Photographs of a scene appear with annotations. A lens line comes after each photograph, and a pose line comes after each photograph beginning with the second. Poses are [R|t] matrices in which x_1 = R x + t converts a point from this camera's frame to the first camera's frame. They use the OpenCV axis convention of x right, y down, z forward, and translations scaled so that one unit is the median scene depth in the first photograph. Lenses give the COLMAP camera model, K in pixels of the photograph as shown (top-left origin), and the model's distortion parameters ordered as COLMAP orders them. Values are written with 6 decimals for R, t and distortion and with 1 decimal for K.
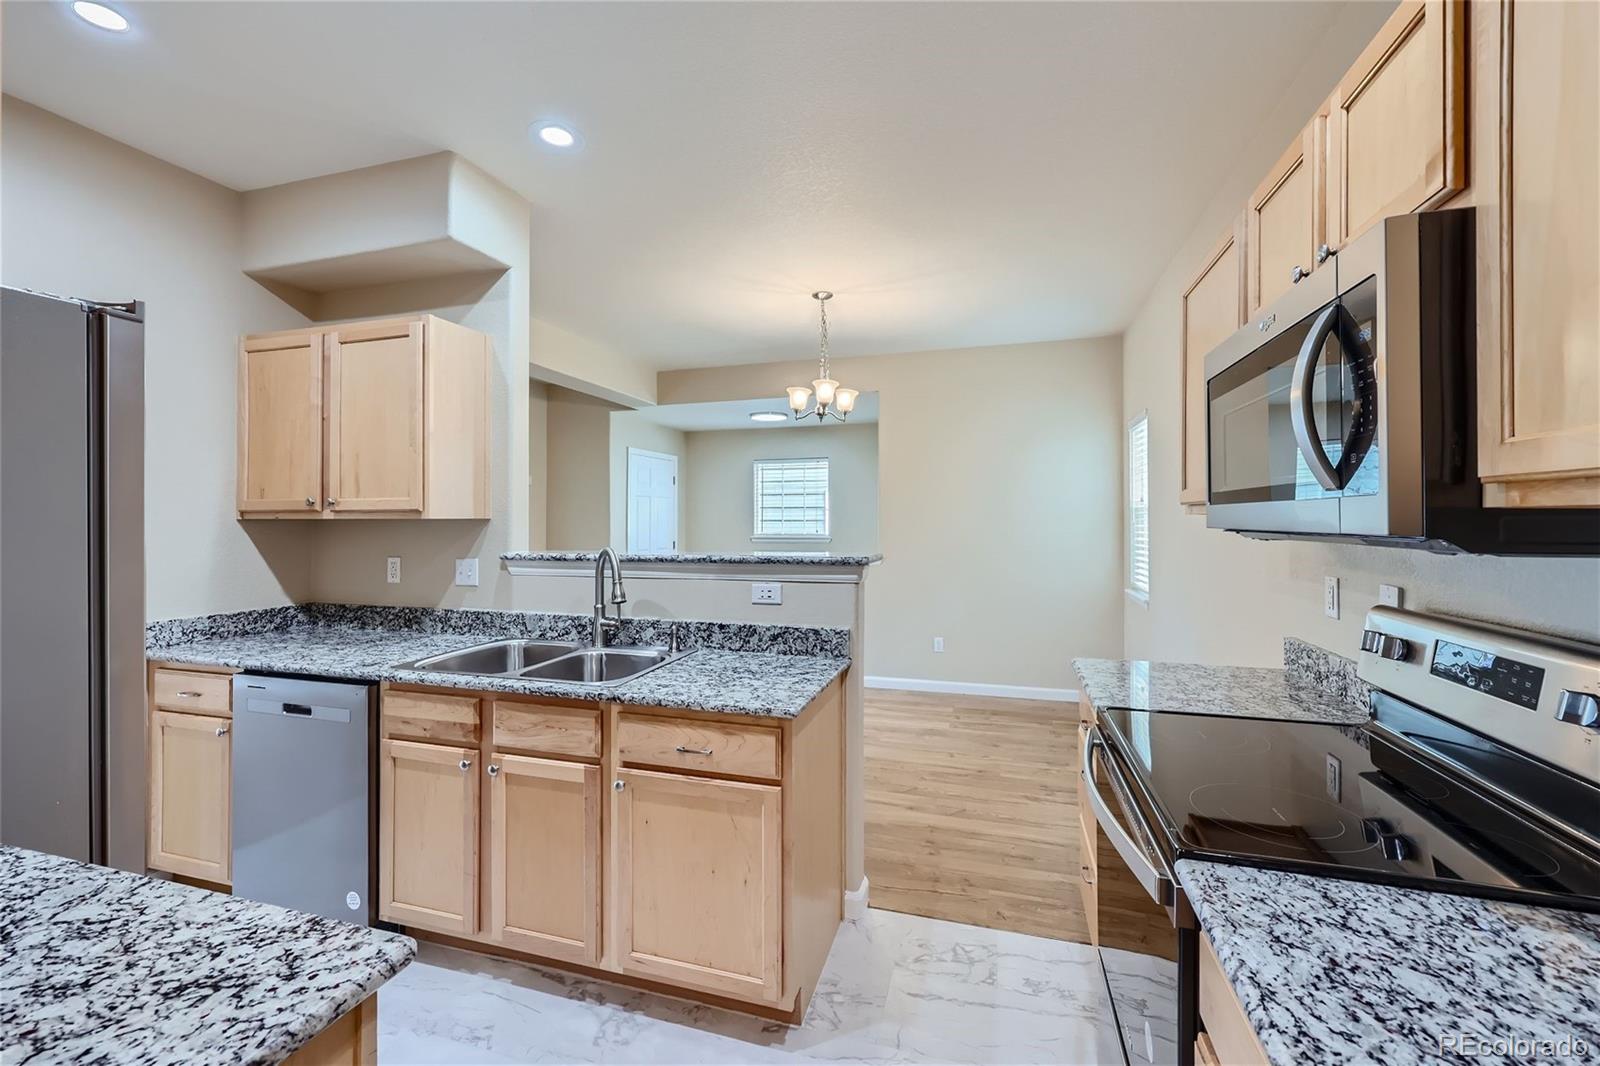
lens RADIAL K [[659.9, 0, 794.9], [0, 659.9, 520.6], [0, 0, 1]] dist [-0.004447, -0.000037]
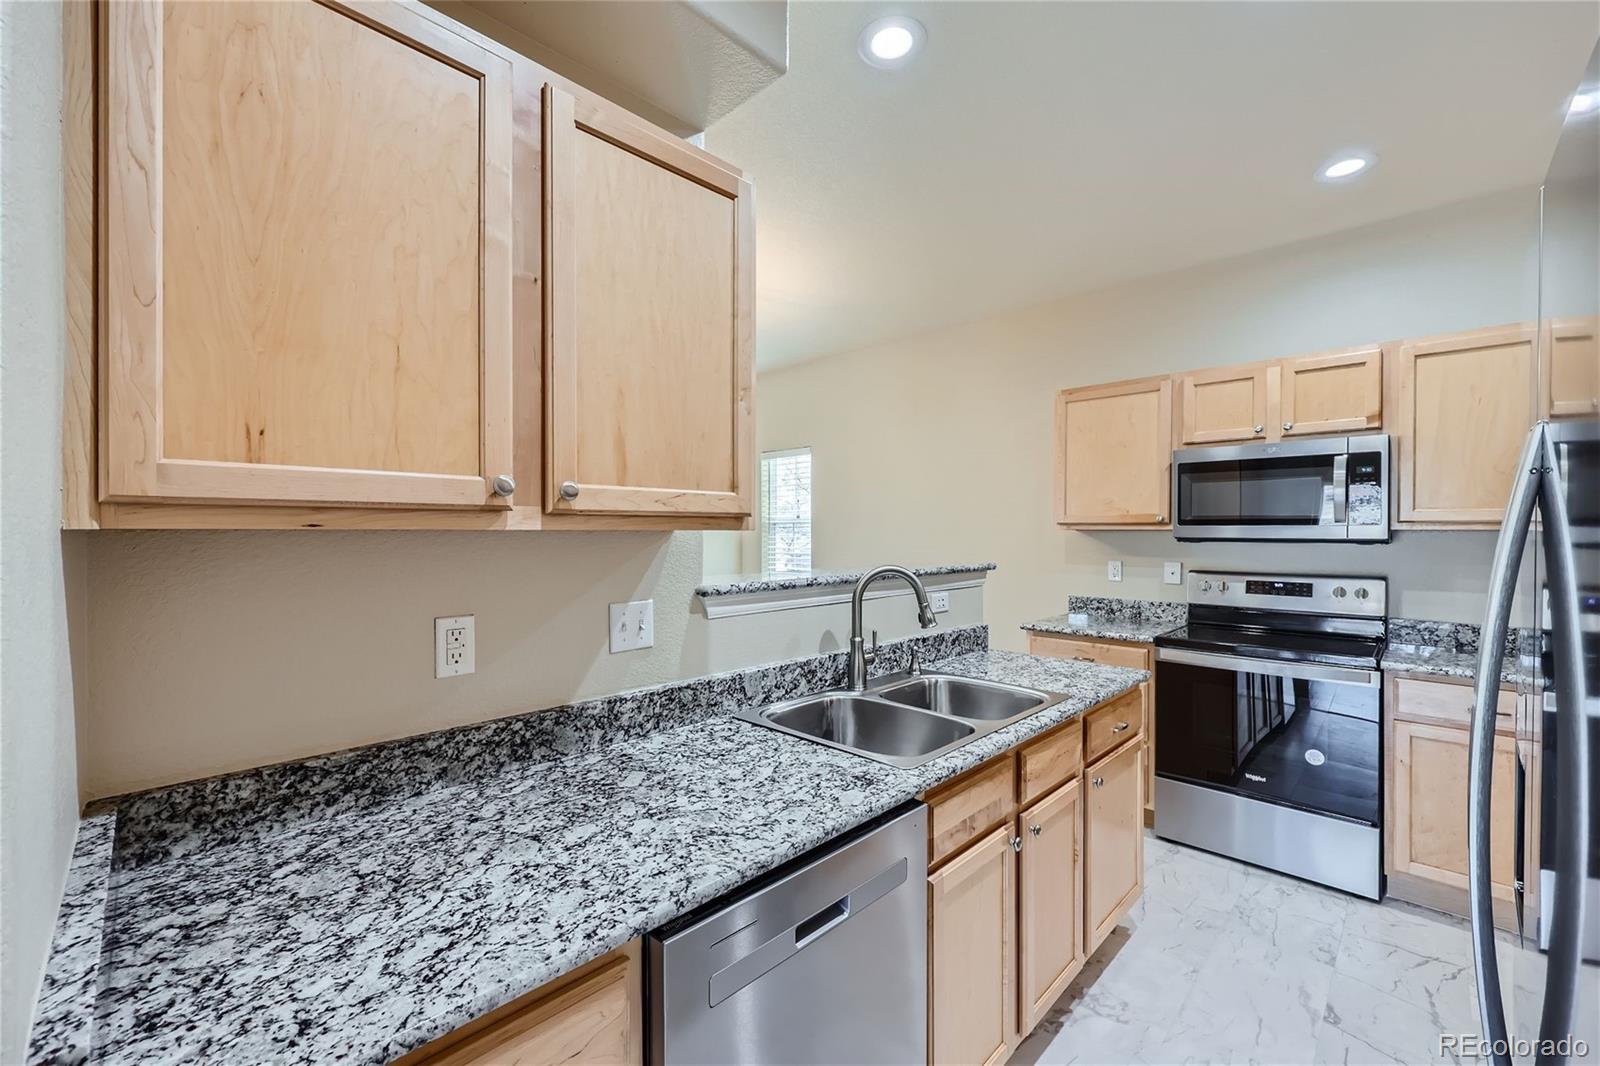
lens RADIAL K [[659.9, 0, 797.7], [0, 659.9, 536.0], [0, 0, 1]] dist [-0.004447, -0.000037]
pose [[0.458759, -0.004646, 0.888549, -1.083830], [-0.000017, 0.999986, 0.005238, -0.000953], [-0.888561, -0.002418, 0.458753, 0.719811]]
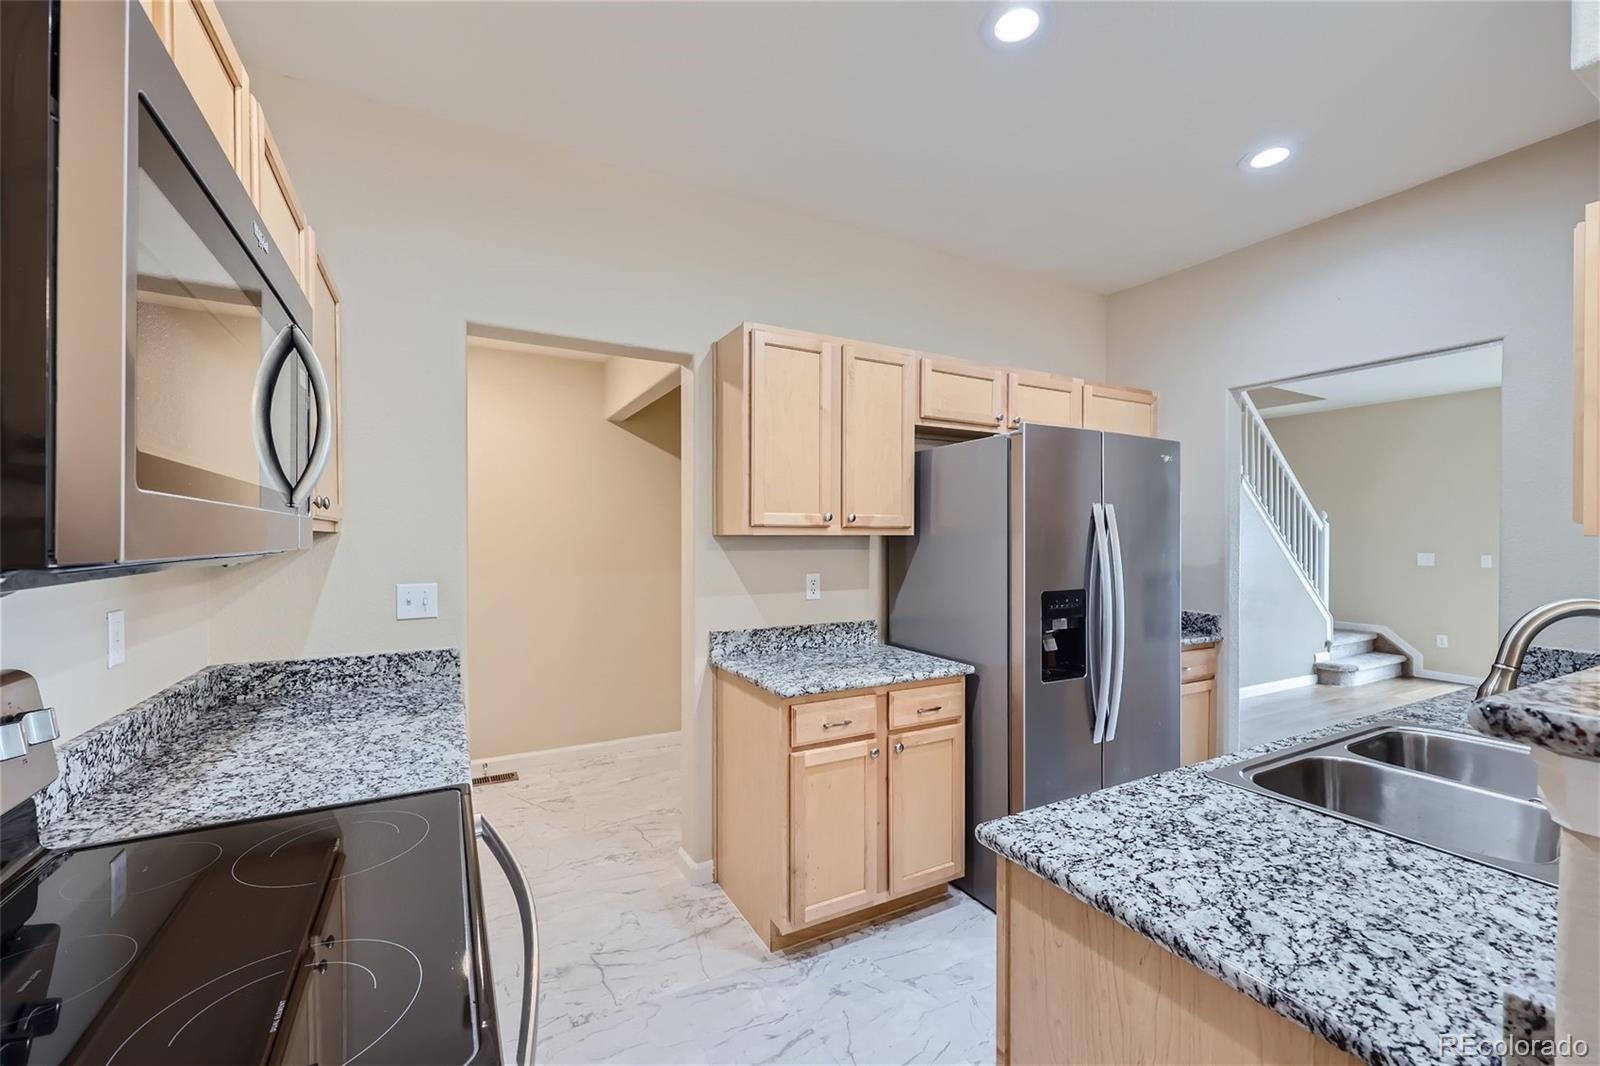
lens RADIAL K [[659.9, 0, 802.9], [0, 659.9, 540.4], [0, 0, 1]] dist [-0.004447, -0.000037]
pose [[-0.701775, 0.003867, -0.712389, 0.526508], [0.000794, 0.999989, 0.004647, 0.000448], [0.712399, 0.002696, -0.701770, 1.205285]]
